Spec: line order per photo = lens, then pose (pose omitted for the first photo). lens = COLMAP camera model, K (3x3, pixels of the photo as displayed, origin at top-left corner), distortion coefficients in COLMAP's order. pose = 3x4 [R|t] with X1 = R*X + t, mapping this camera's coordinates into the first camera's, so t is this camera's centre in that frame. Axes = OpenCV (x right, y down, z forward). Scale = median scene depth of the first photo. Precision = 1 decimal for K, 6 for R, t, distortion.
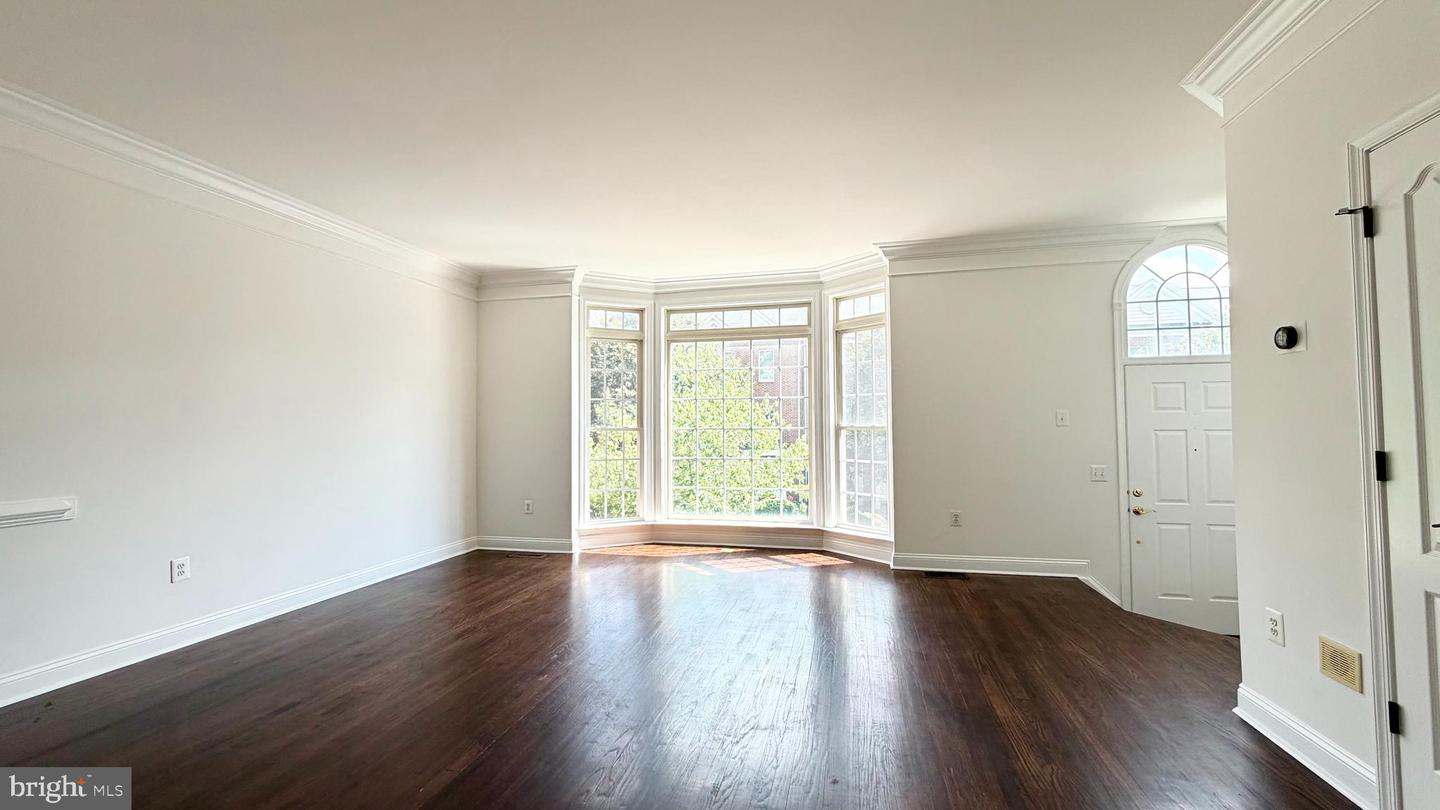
lens RADIAL K [[575.8, 0, 716.3], [0, 575.8, 407.5], [0, 0, 1]] dist [0.003117, -0.000083]
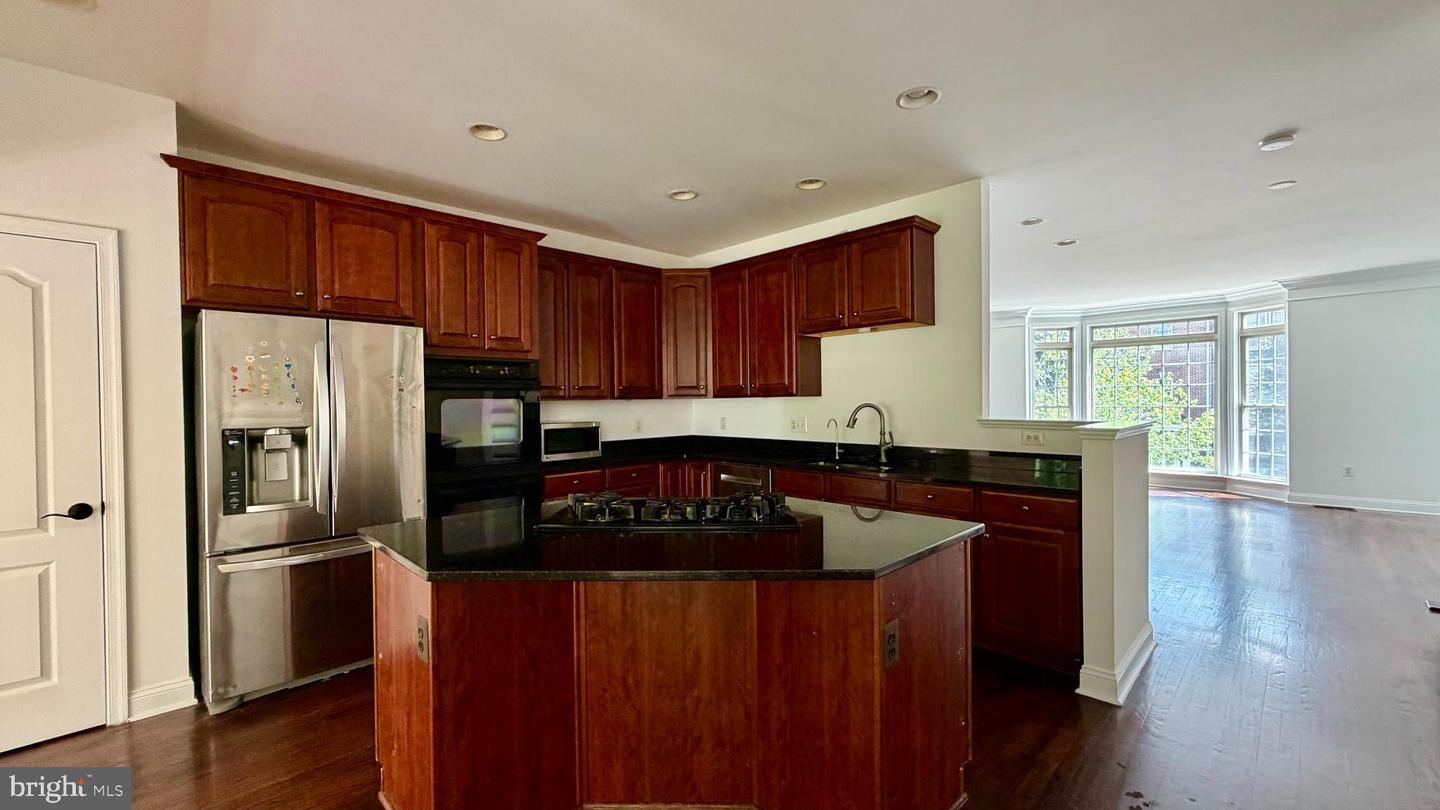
lens RADIAL K [[575.8, 0, 718.6], [0, 575.8, 408.1], [0, 0, 1]] dist [0.003117, -0.000083]
pose [[0.846326, 0.001811, -0.532662, -0.115670], [0.024254, 0.998826, 0.041932, -0.049132], [0.532113, -0.048408, 0.845289, -0.856478]]
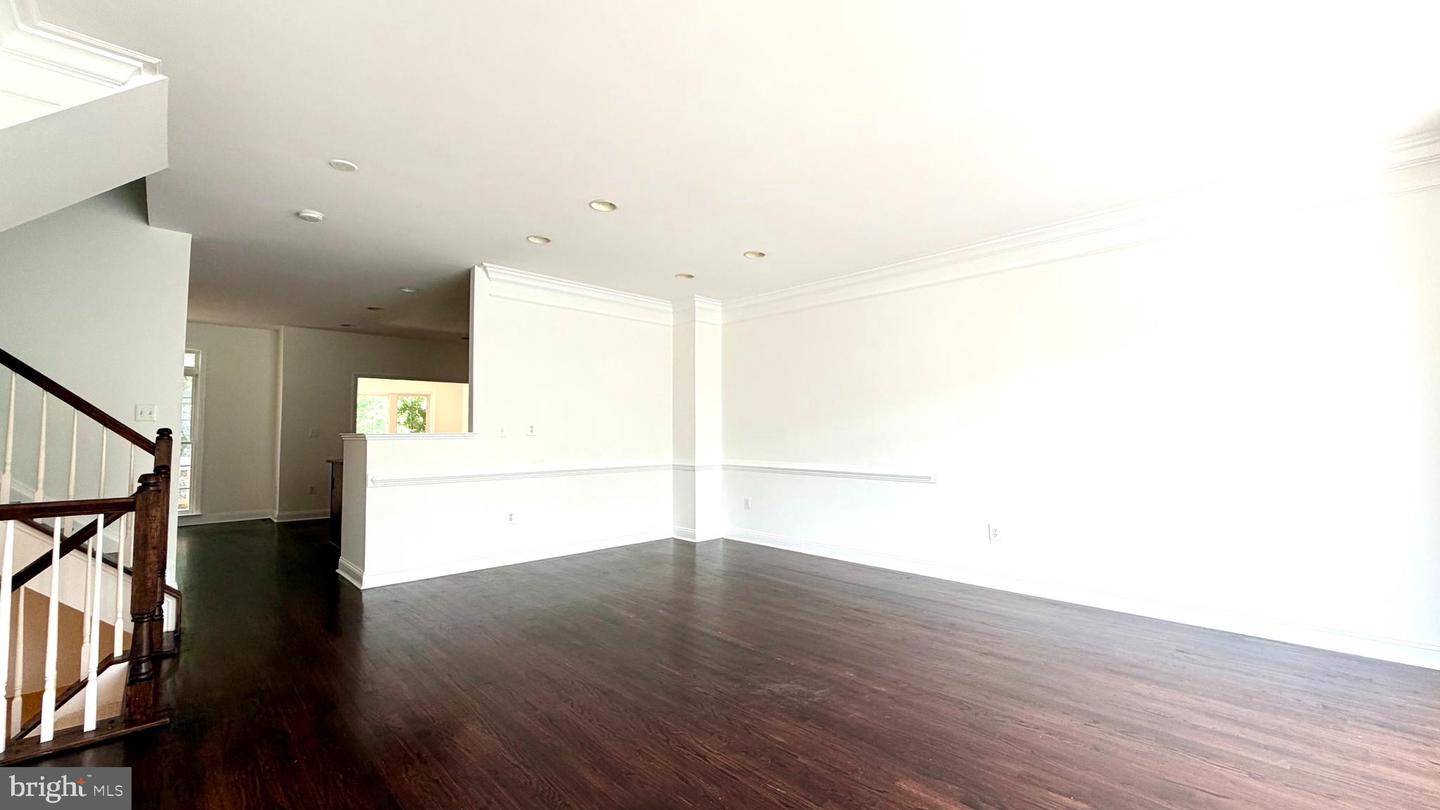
lens RADIAL K [[575.8, 0, 717.4], [0, 575.8, 399.8], [0, 0, 1]] dist [0.003117, -0.000083]
pose [[-0.535481, -0.043249, -0.843439, 0.358184], [0.030172, 0.997071, -0.070282, 0.022890], [0.844008, -0.063082, -0.532607, 0.691056]]
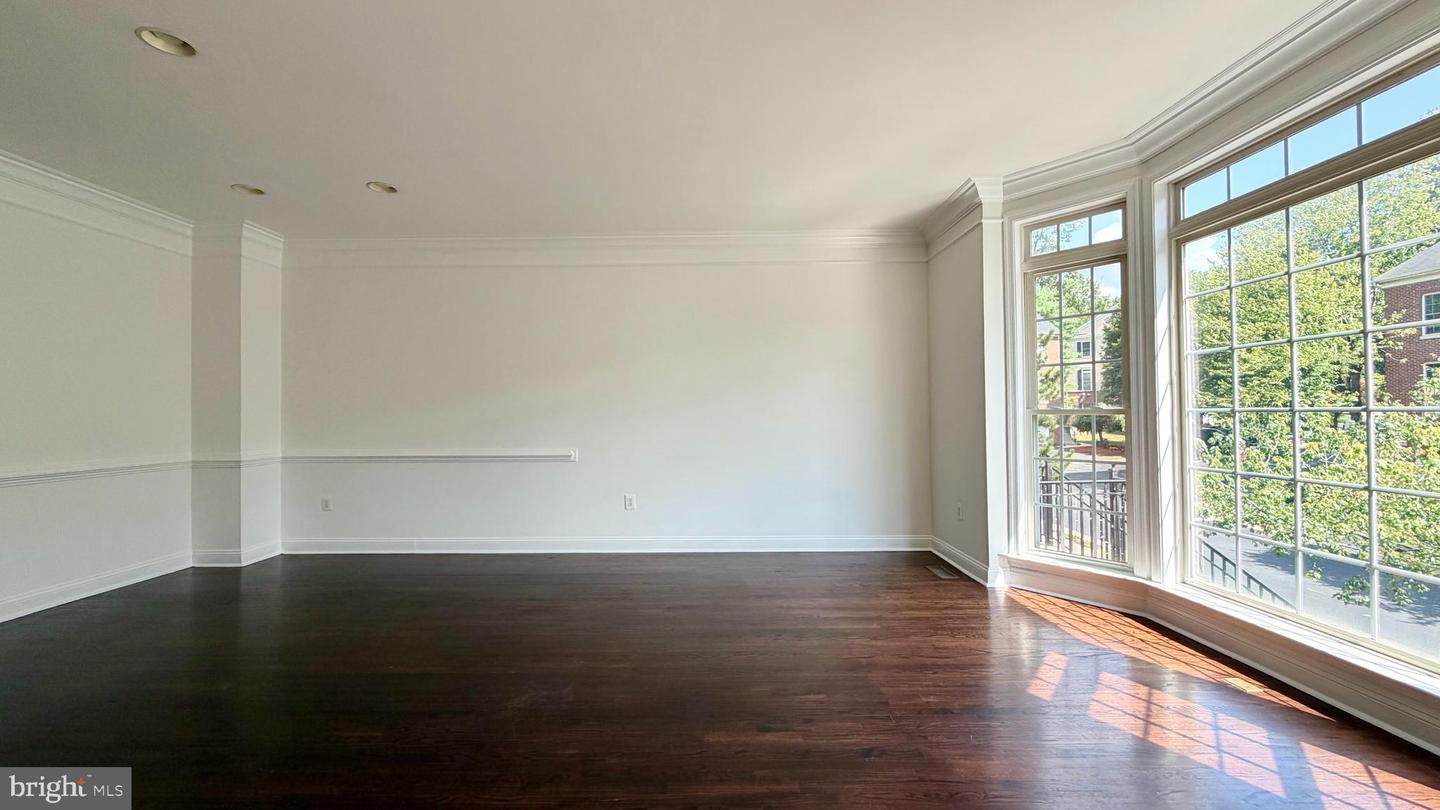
lens RADIAL K [[575.8, 0, 714.0], [0, 575.8, 407.3], [0, 0, 1]] dist [0.003117, -0.000083]
pose [[0.221877, -0.005151, -0.975061, 0.359389], [0.036898, 0.999314, 0.003118, 0.018219], [0.974376, -0.036670, 0.221915, 0.512583]]
